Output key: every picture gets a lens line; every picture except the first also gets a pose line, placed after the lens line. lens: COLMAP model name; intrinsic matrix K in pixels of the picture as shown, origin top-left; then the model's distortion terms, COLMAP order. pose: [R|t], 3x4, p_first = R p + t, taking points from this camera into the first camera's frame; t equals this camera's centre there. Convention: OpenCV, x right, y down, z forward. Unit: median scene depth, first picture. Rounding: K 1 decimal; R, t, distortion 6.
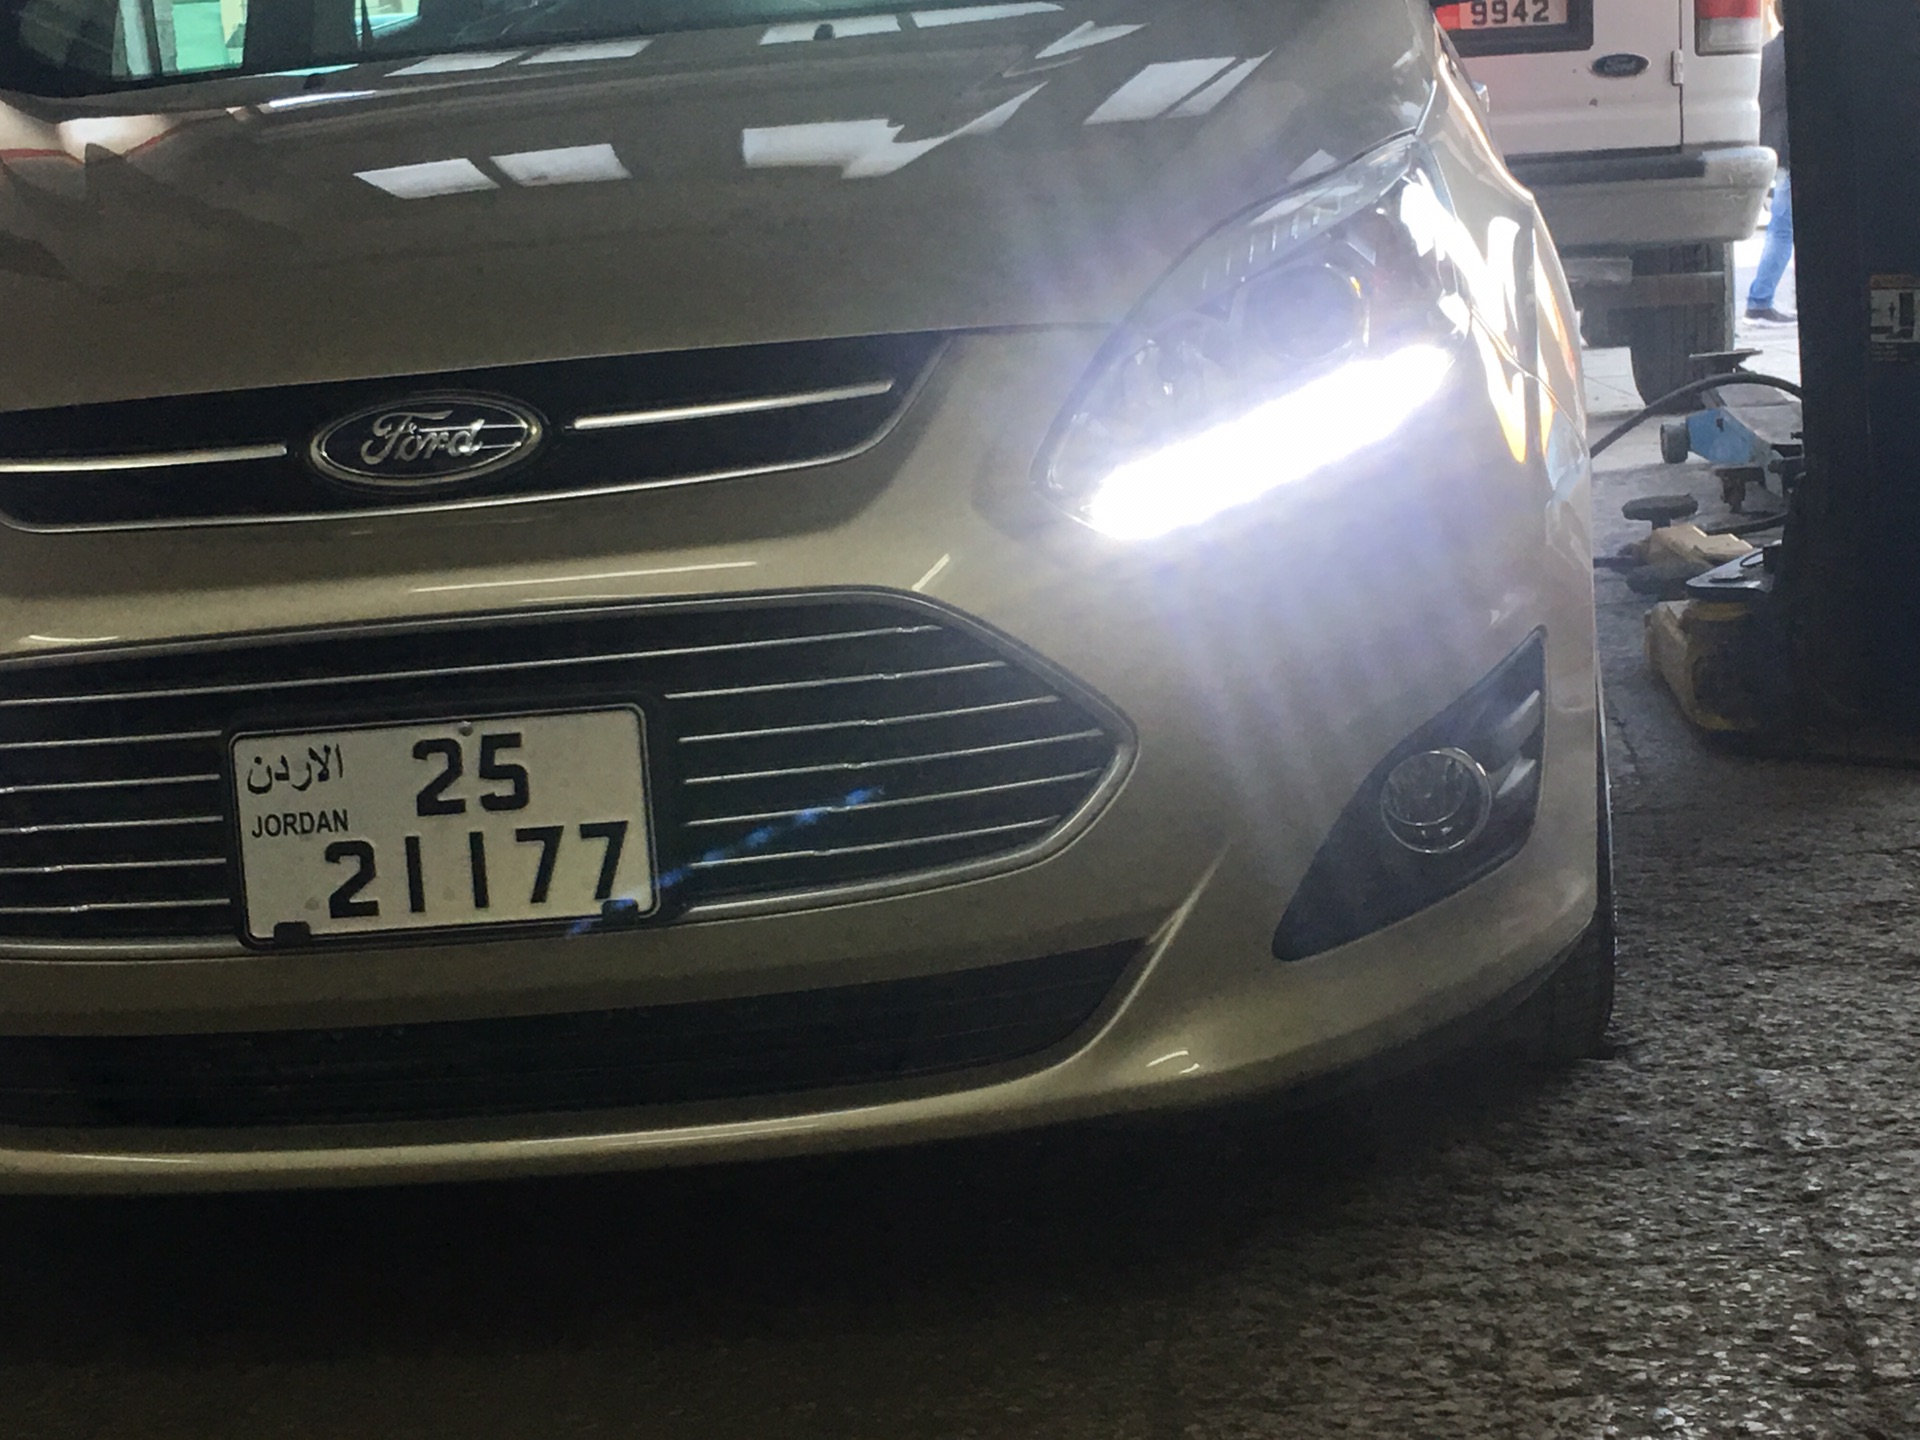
lens RADIAL K [[3407.4, 0, 941.0], [0, 3407.4, 676.3], [0, 0, 1]] dist [0.058530, 0.000000]
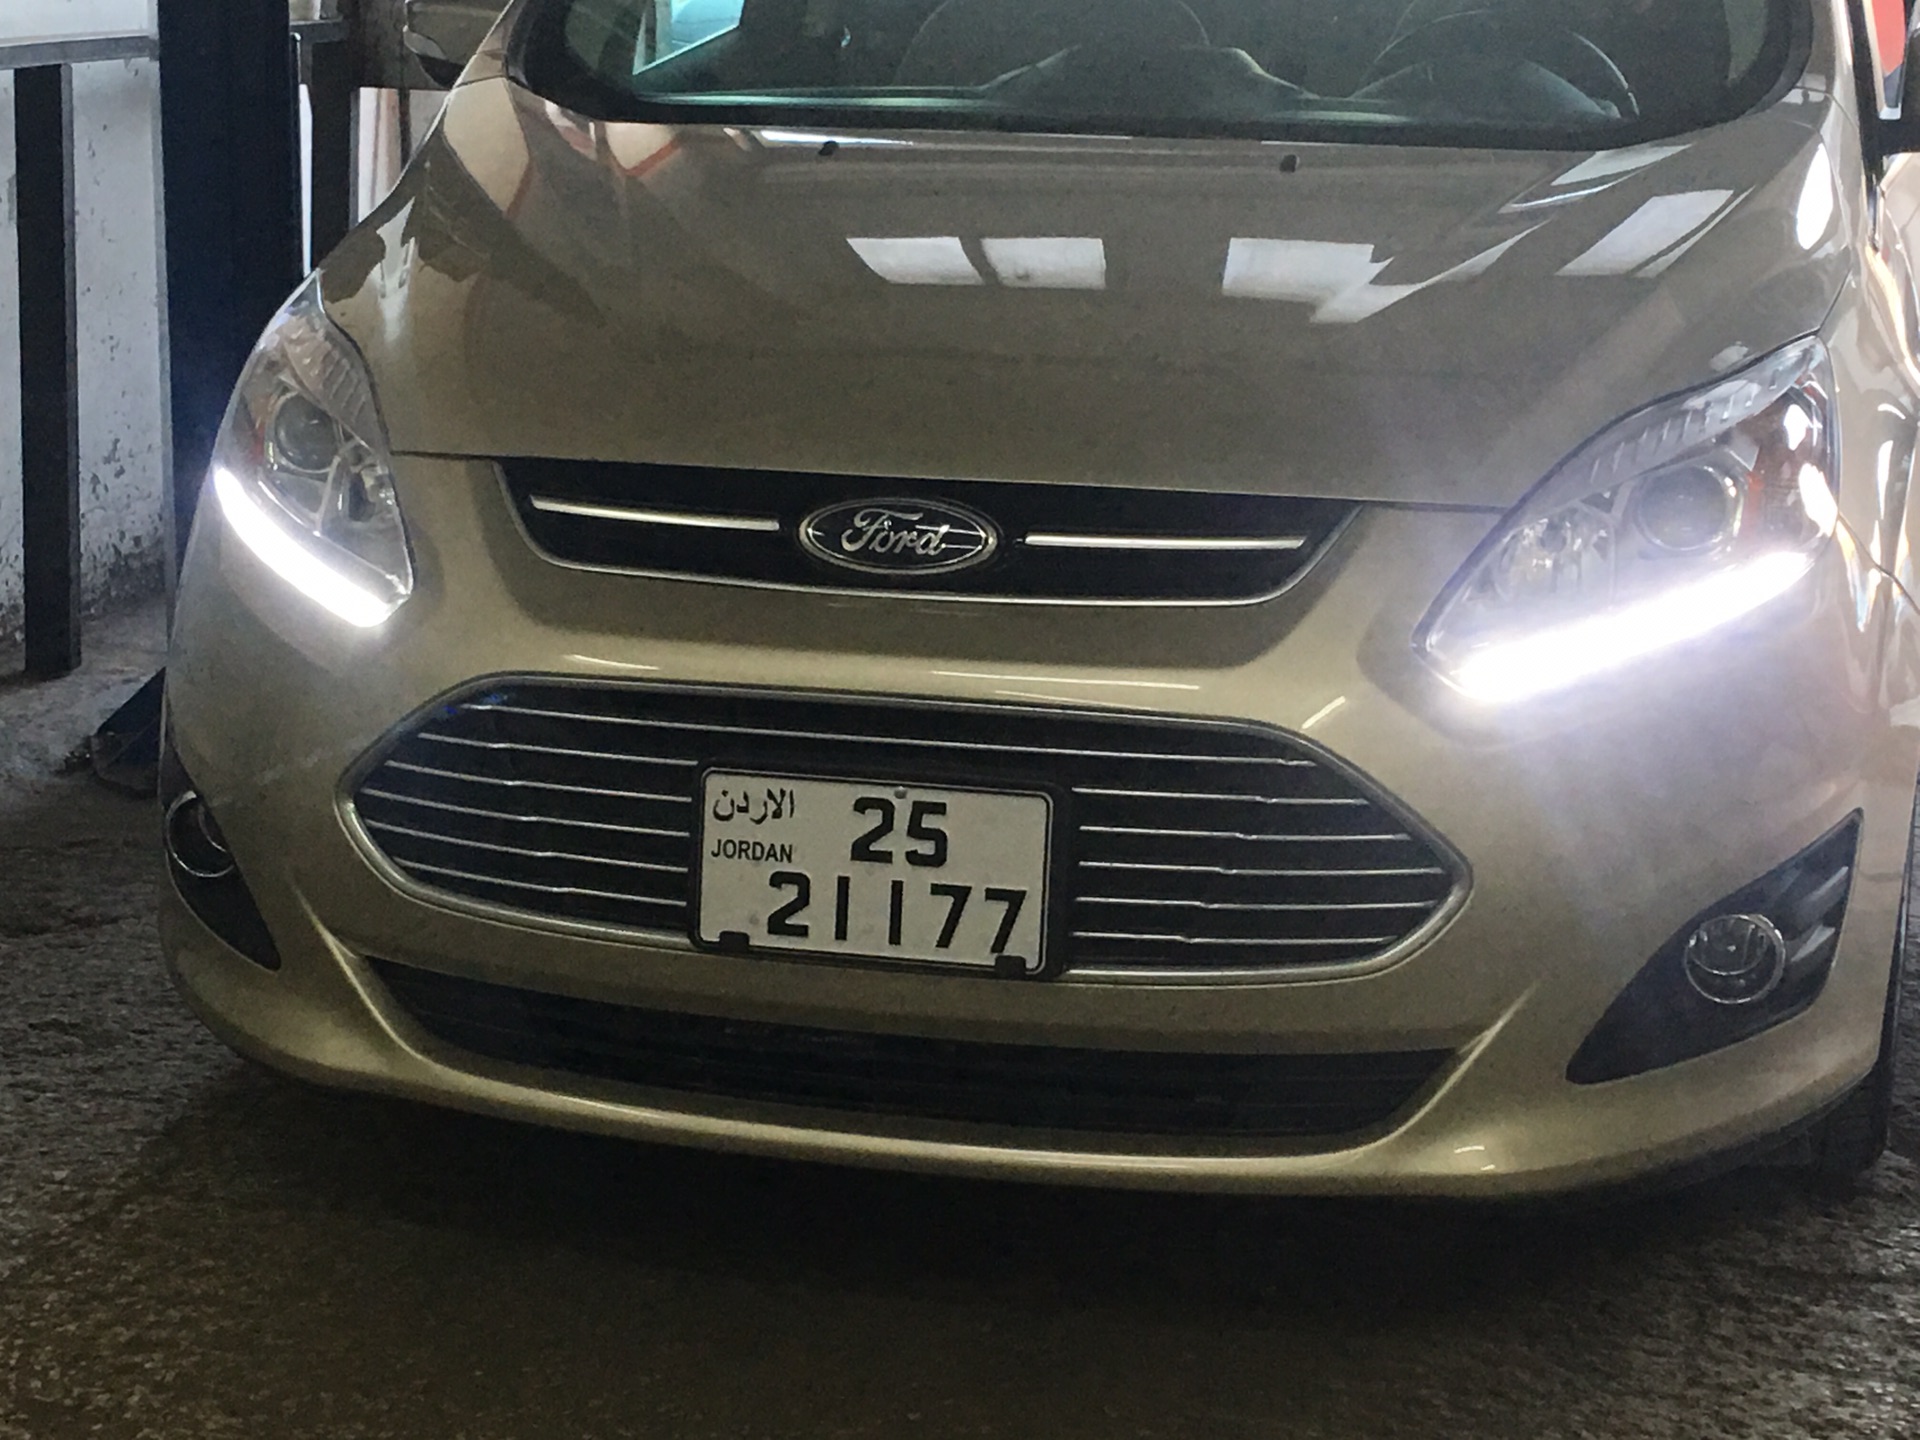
lens RADIAL K [[3653.2, 0, 965.2], [0, 3653.2, 706.0], [0, 0, 1]] dist [0.039638, 0.000000]
pose [[0.985449, 0.137558, -0.099844, 0.003698], [-0.131637, 0.989251, 0.063674, -0.094596], [0.107529, -0.049604, 0.992964, -0.238040]]
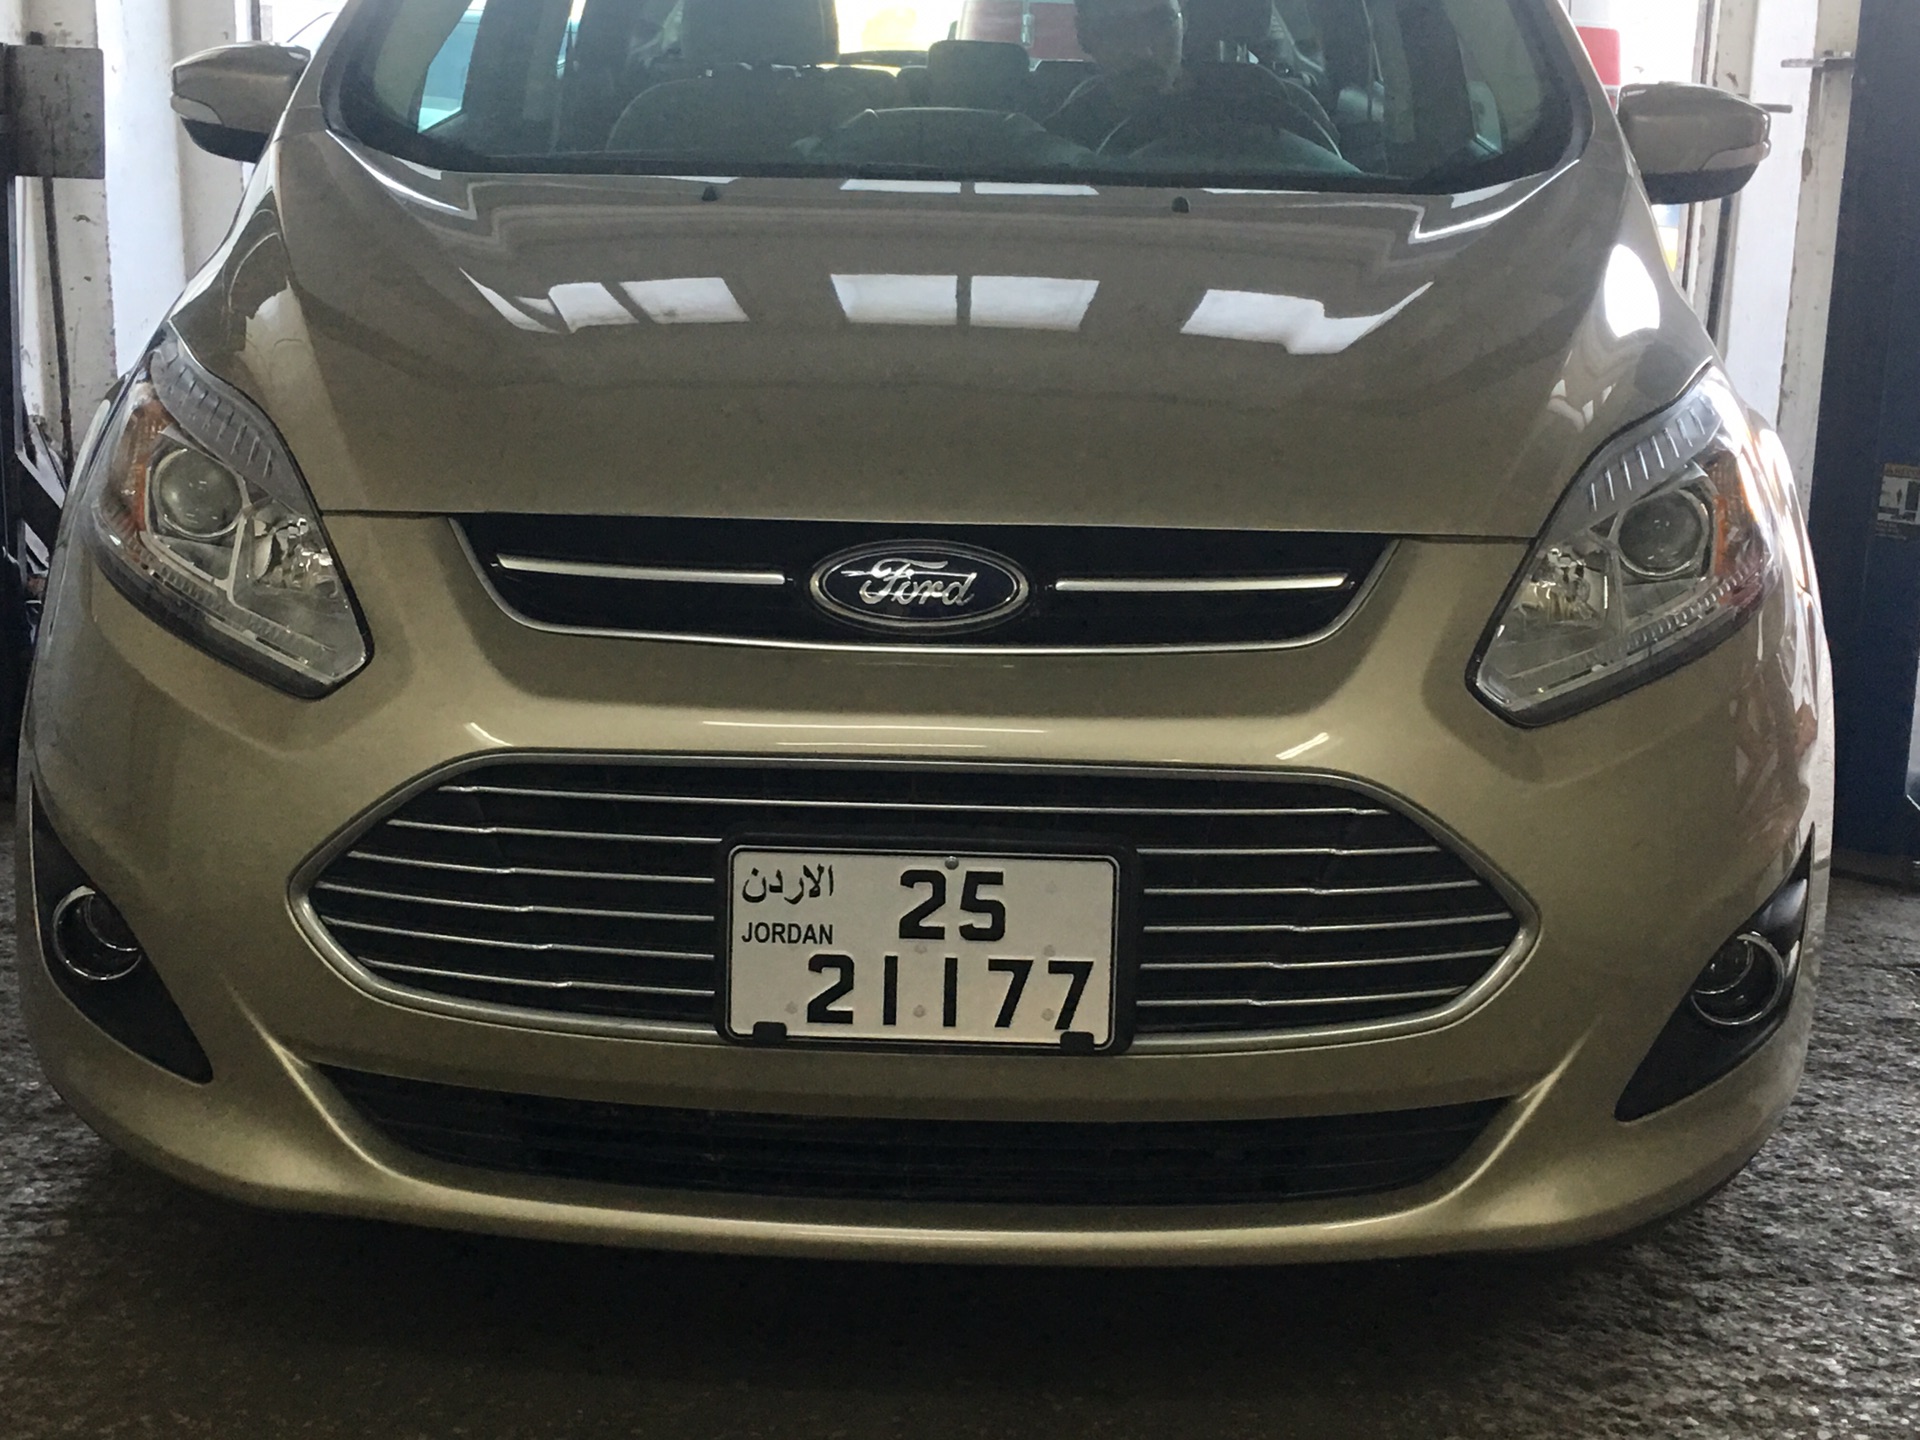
lens RADIAL K [[2790.6, 0, 956.9], [0, 2790.6, 711.1], [0, 0, 1]] dist [0.067525, 0.000000]
pose [[0.989174, 0.098191, 0.109061, -0.233763], [-0.103543, 0.993627, 0.044534, -0.070751], [-0.103993, -0.055344, 0.993037, 0.115320]]
